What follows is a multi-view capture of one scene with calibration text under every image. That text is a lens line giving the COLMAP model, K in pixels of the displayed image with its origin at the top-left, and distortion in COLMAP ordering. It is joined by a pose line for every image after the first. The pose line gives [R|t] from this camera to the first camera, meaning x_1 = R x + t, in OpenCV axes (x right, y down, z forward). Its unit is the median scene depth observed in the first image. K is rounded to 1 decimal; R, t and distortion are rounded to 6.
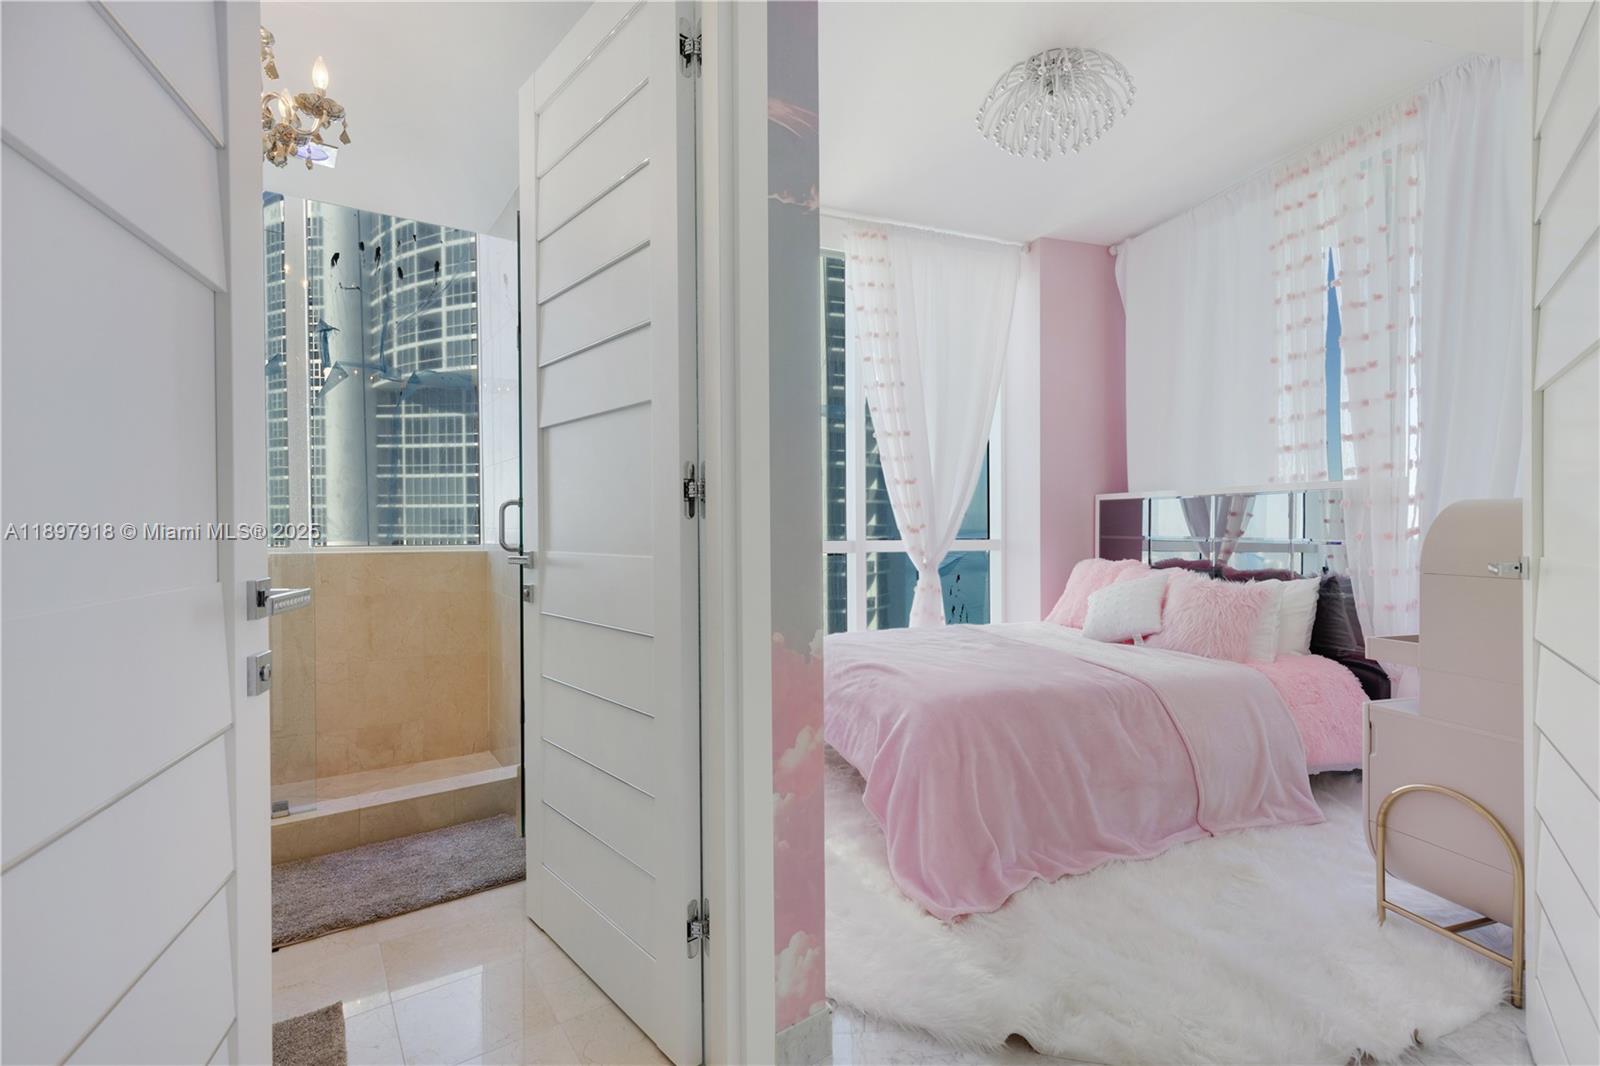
lens RADIAL K [[717.7, 0, 808.3], [0, 717.7, 519.1], [0, 0, 1]] dist [0.007448, -0.001792]
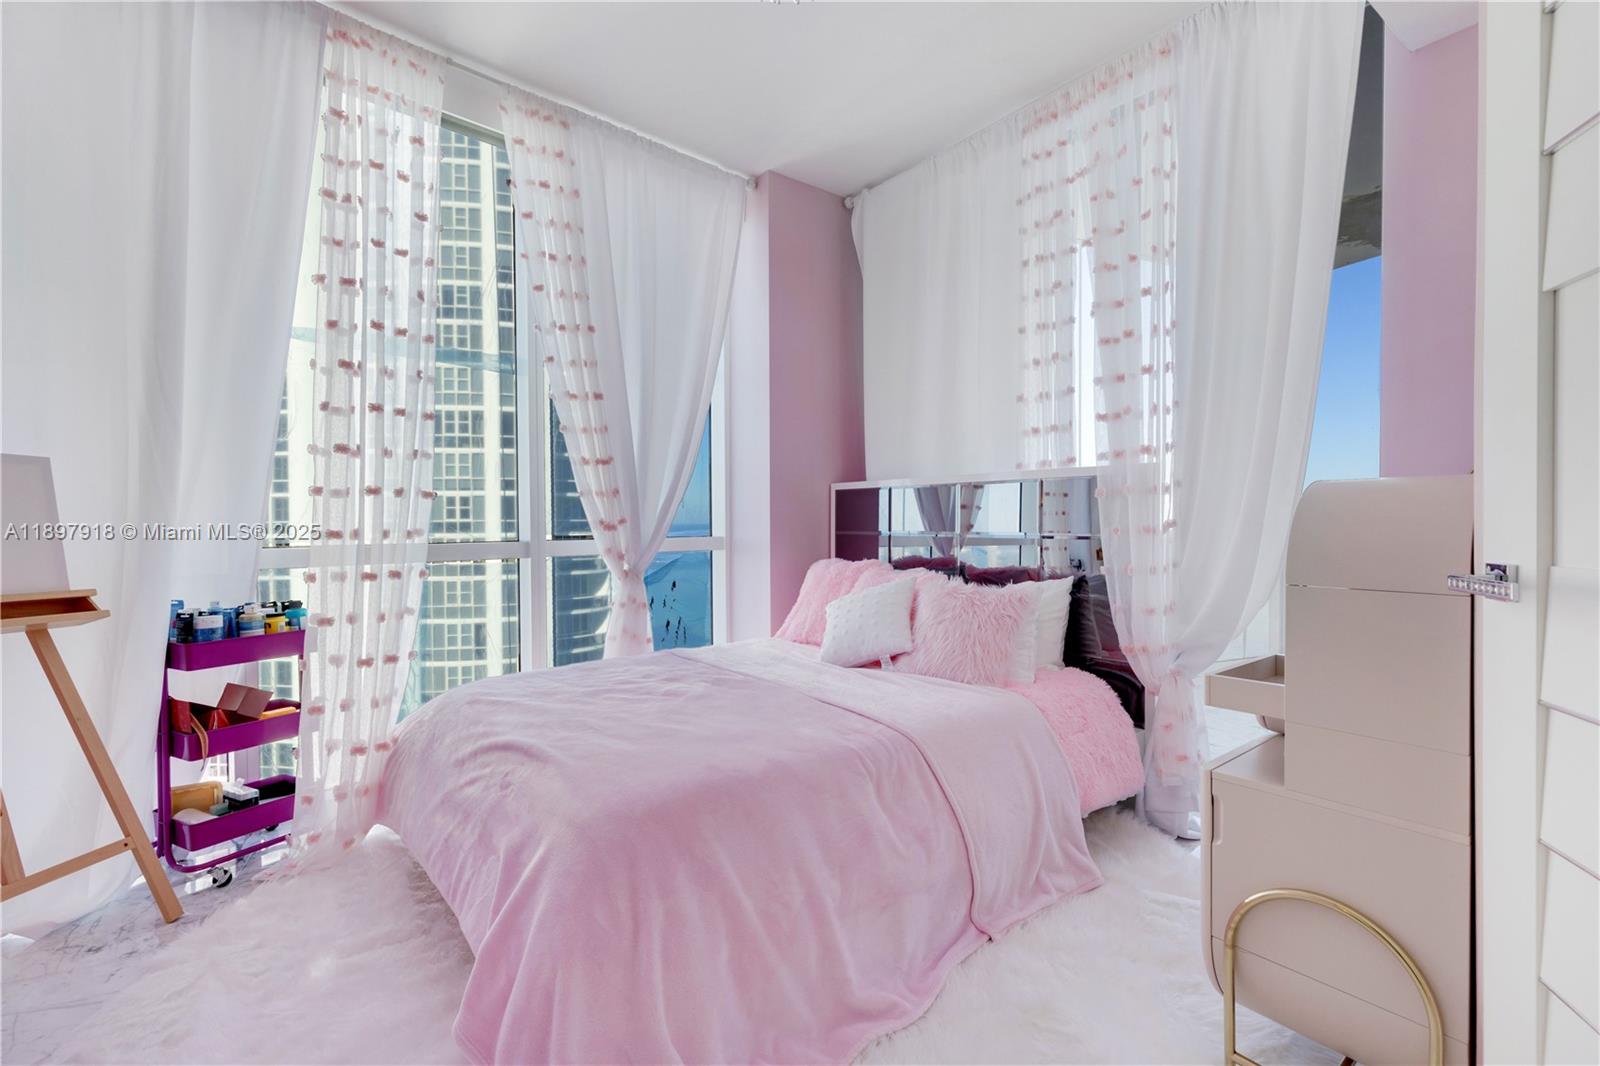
lens RADIAL K [[717.7, 0, 798.8], [0, 717.7, 521.0], [0, 0, 1]] dist [0.007448, -0.001792]
pose [[0.939165, -0.005284, 0.343427, 0.101111], [0.001930, 0.999947, 0.010110, 0.003090], [-0.343462, -0.008832, 0.939125, 0.304663]]
